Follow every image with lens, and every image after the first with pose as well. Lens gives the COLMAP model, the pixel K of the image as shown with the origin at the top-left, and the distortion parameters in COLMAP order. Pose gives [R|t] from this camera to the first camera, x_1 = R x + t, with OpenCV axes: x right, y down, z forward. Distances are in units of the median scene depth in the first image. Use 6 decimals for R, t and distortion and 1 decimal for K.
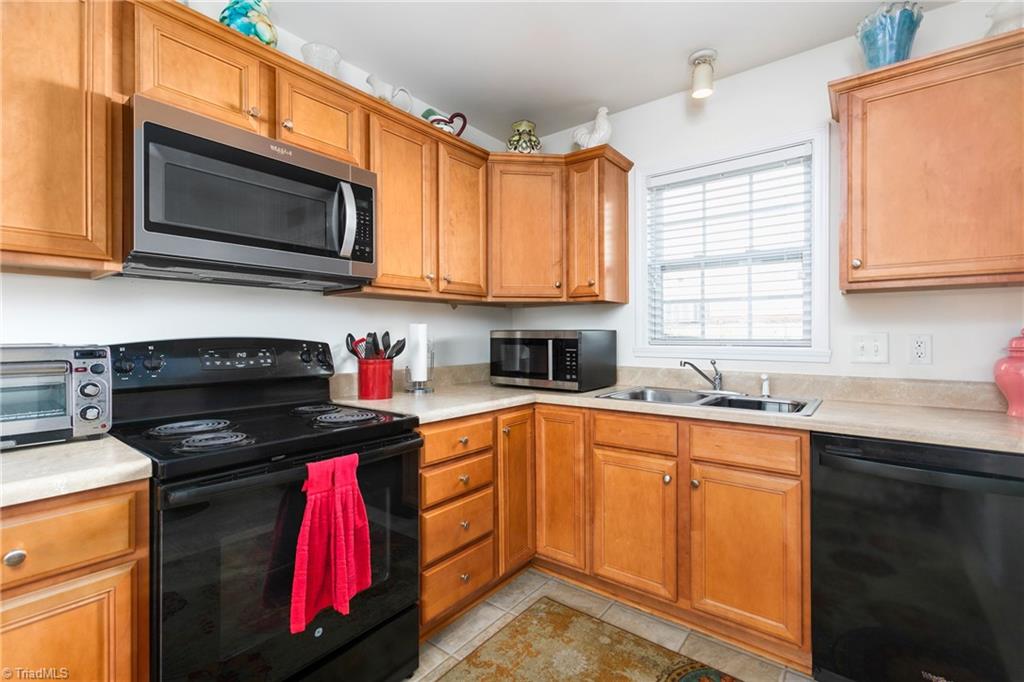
lens RADIAL K [[461.8, 0, 515.0], [0, 461.8, 332.7], [0, 0, 1]] dist [-0.003884, 0.007714]
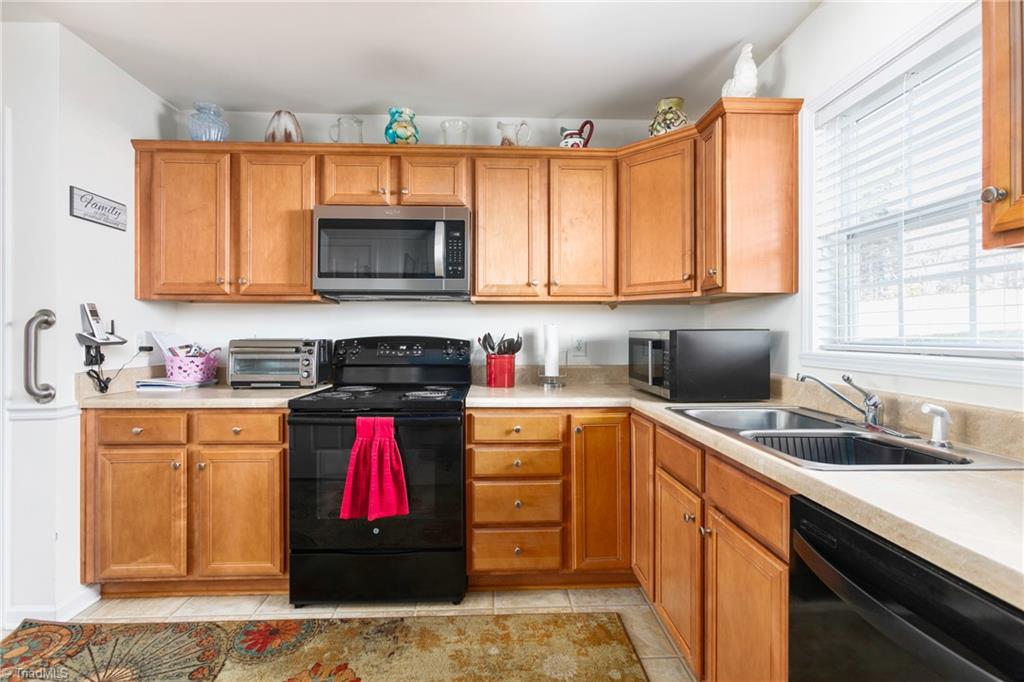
lens RADIAL K [[459.7, 0, 512.2], [0, 459.7, 333.1], [0, 0, 1]] dist [-0.009719, 0.000132]
pose [[0.650943, 0.000498, -0.759127, 0.653791], [0.001242, 0.999998, 0.001721, -0.001194], [0.759126, -0.002063, 0.650940, 0.237387]]
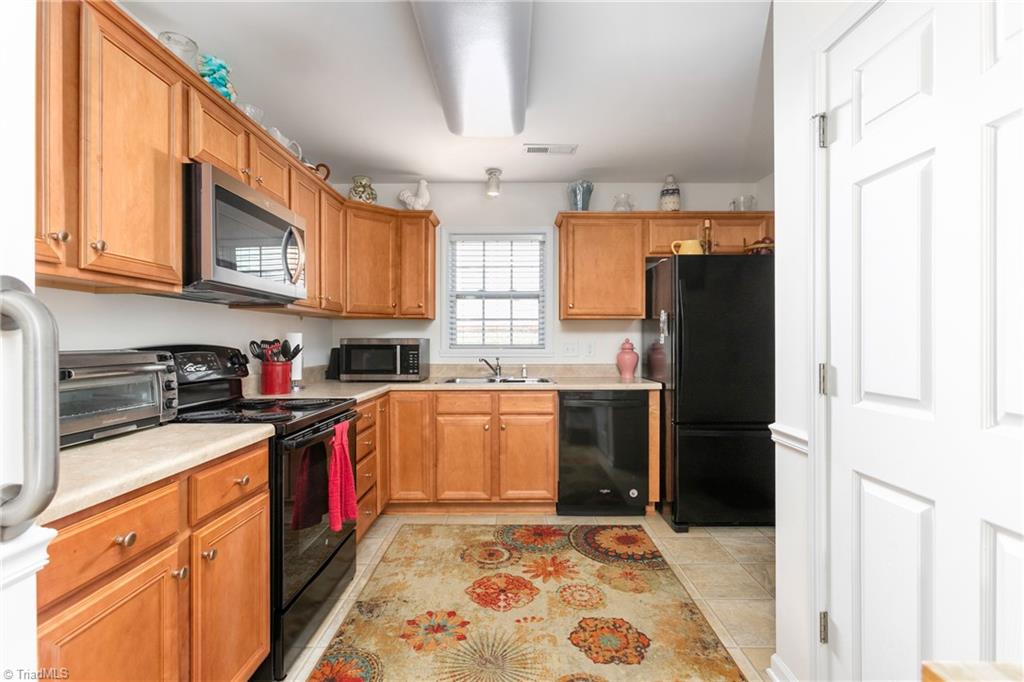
lens RADIAL K [[460.3, 0, 513.2], [0, 460.3, 338.8], [0, 0, 1]] dist [-0.006859, 0.000066]
pose [[0.793520, 0.002931, 0.608538, -0.554740], [-0.002911, 0.999995, -0.001020, -0.004678], [-0.608538, -0.000962, 0.793524, -0.351390]]
